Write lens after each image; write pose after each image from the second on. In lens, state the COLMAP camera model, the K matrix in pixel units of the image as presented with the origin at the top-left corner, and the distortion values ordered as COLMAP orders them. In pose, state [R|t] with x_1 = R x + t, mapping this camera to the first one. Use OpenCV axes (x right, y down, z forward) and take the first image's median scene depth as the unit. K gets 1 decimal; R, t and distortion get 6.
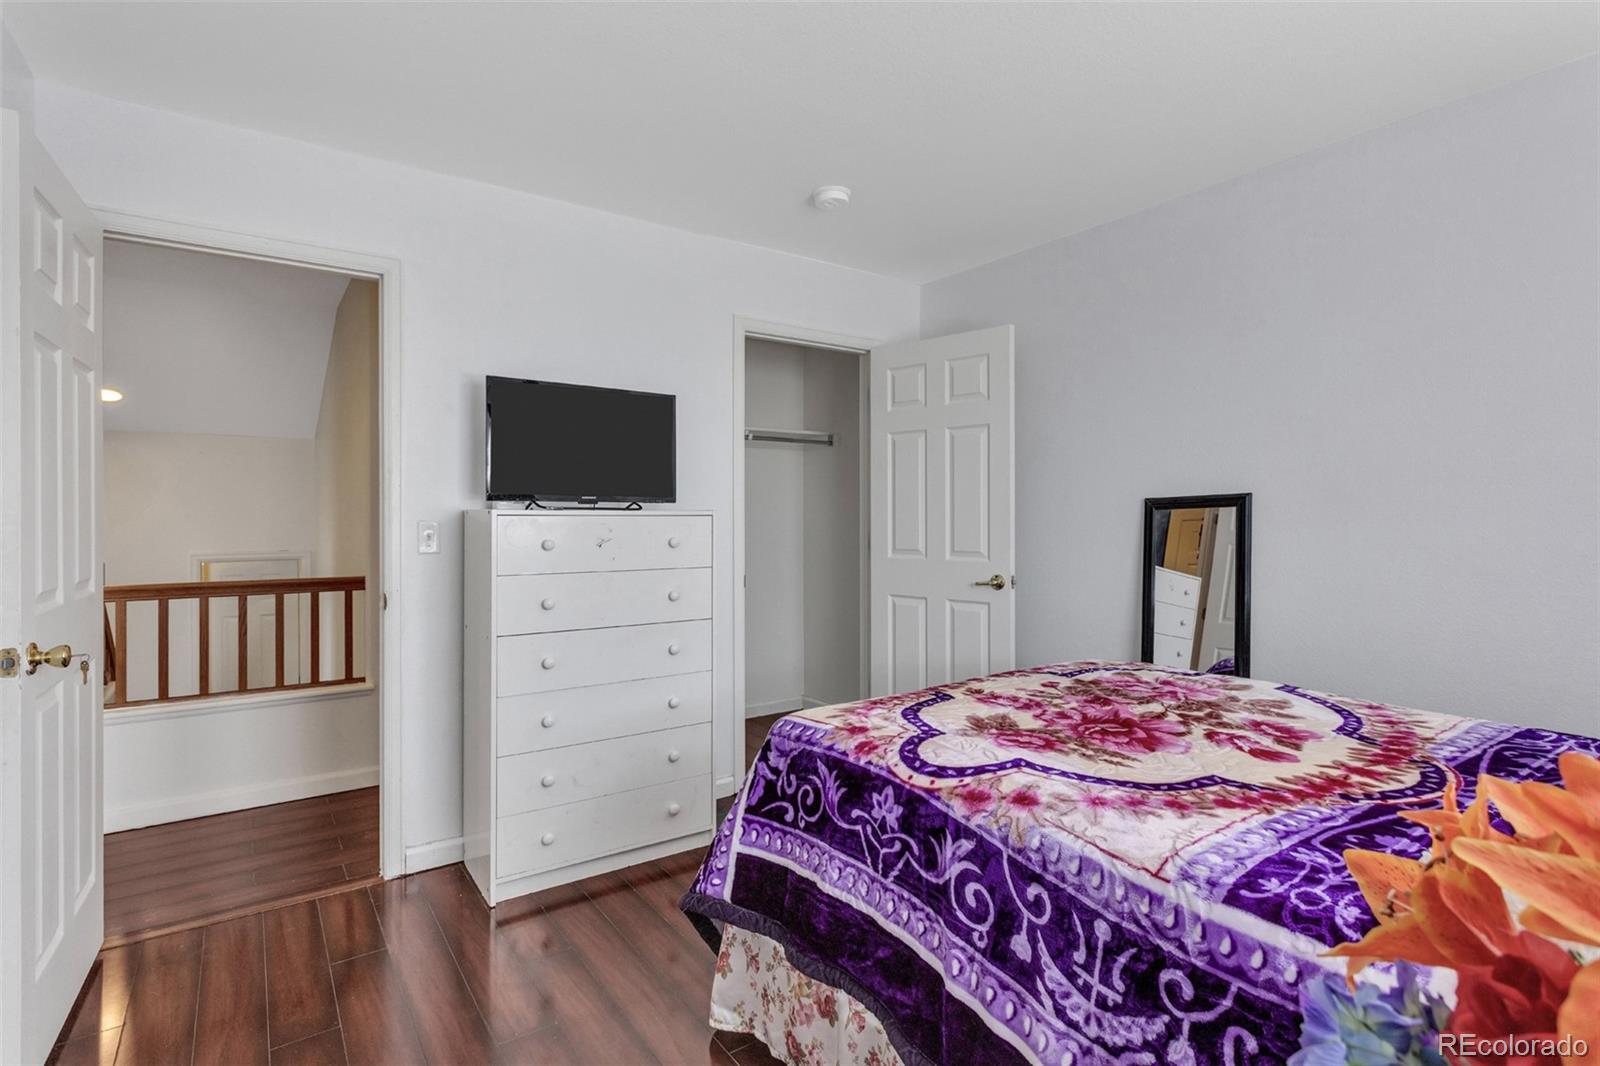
lens RADIAL K [[765.5, 0, 800.3], [0, 765.5, 528.4], [0, 0, 1]] dist [-0.001249, -0.000125]
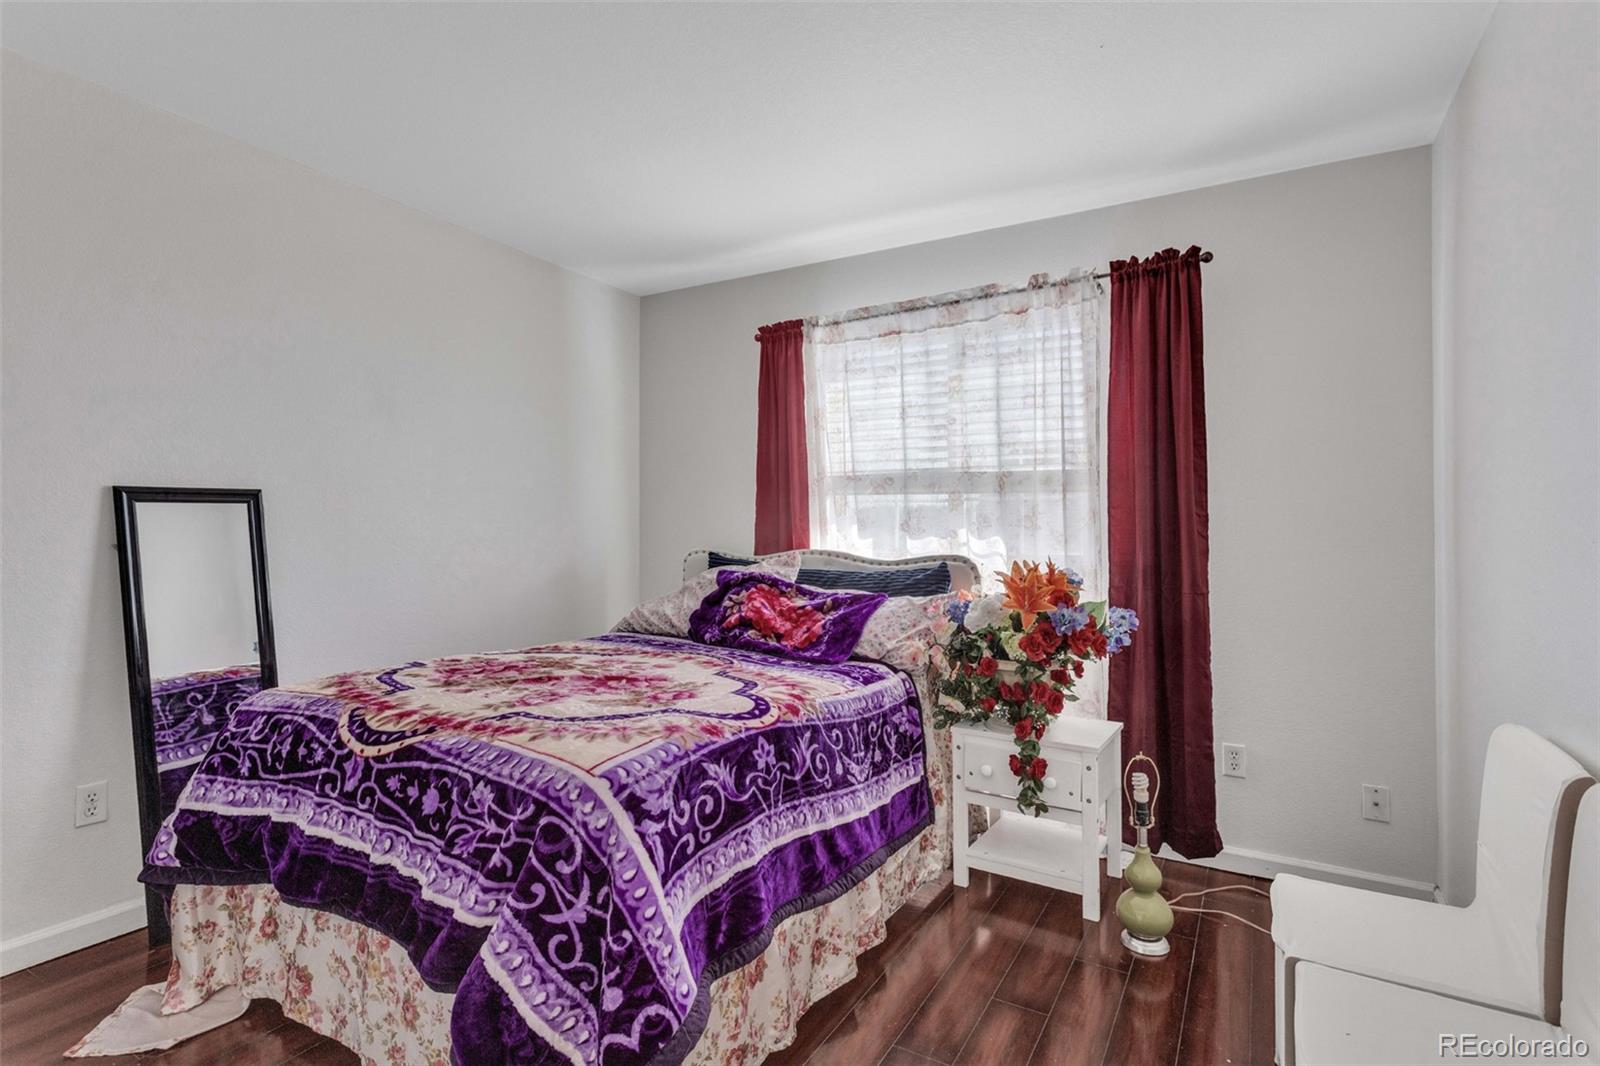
lens RADIAL K [[765.5, 0, 800.3], [0, 765.5, 530.0], [0, 0, 1]] dist [-0.001249, -0.000125]
pose [[-0.392668, 0.002530, 0.919677, -0.967491], [0.007224, 0.999974, 0.000333, 0.014977], [-0.919652, 0.006775, -0.392677, 1.359590]]
